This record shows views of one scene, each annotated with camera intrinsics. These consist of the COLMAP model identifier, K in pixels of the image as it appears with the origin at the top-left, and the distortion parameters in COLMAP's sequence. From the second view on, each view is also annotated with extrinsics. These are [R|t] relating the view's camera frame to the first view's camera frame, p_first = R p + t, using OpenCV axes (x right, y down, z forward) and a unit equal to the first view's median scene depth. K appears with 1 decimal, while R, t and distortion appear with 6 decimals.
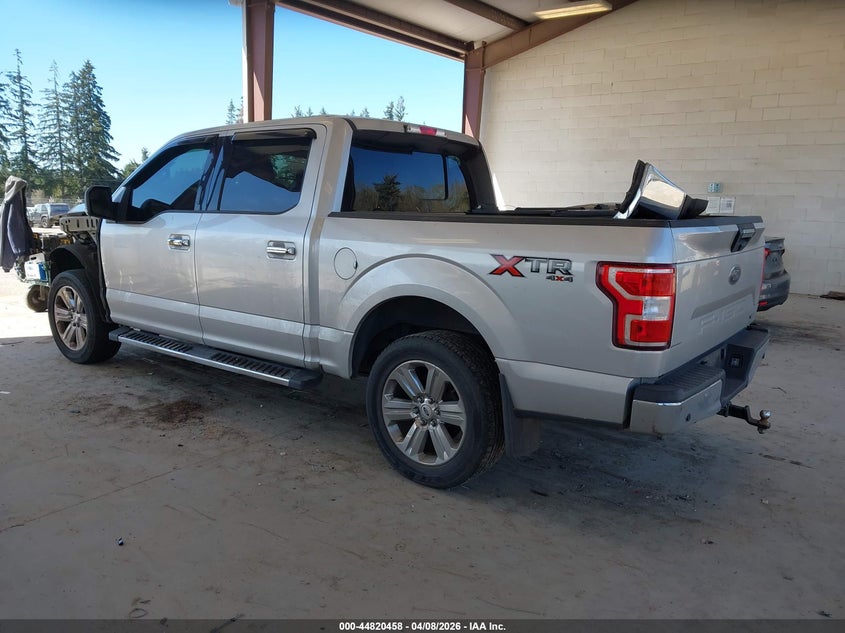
lens RADIAL K [[677.7, 0, 422.5], [0, 677.7, 316.5], [0, 0, 1]] dist [-0.011112, -0.000333]
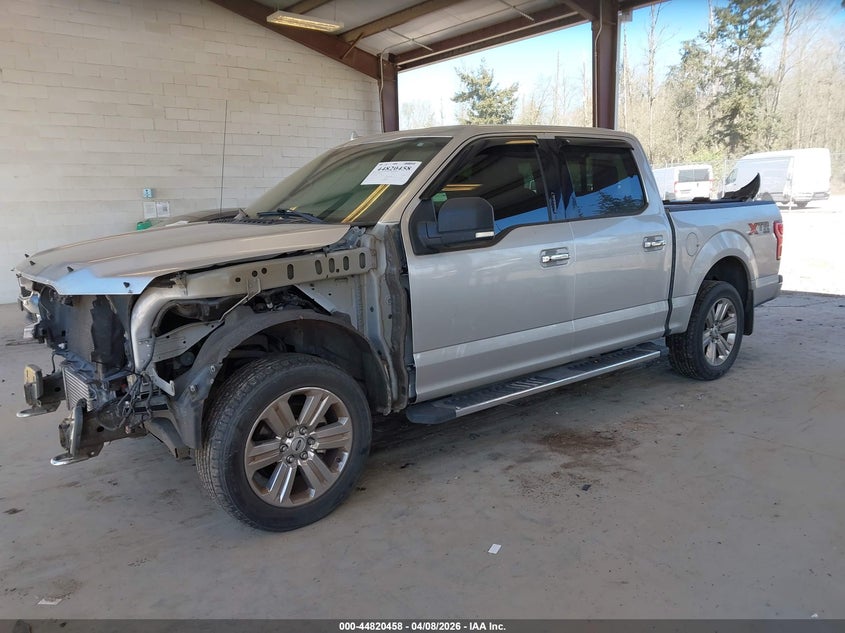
lens RADIAL K [[665.7, 0, 422.5], [0, 665.7, 316.5], [0, 0, 1]] dist [0.037515, -0.001489]
pose [[0.230663, -0.193547, 0.953590, -1.142226], [0.198575, 0.968756, 0.148592, -0.183486], [-0.952556, 0.155085, 0.261890, 0.865497]]
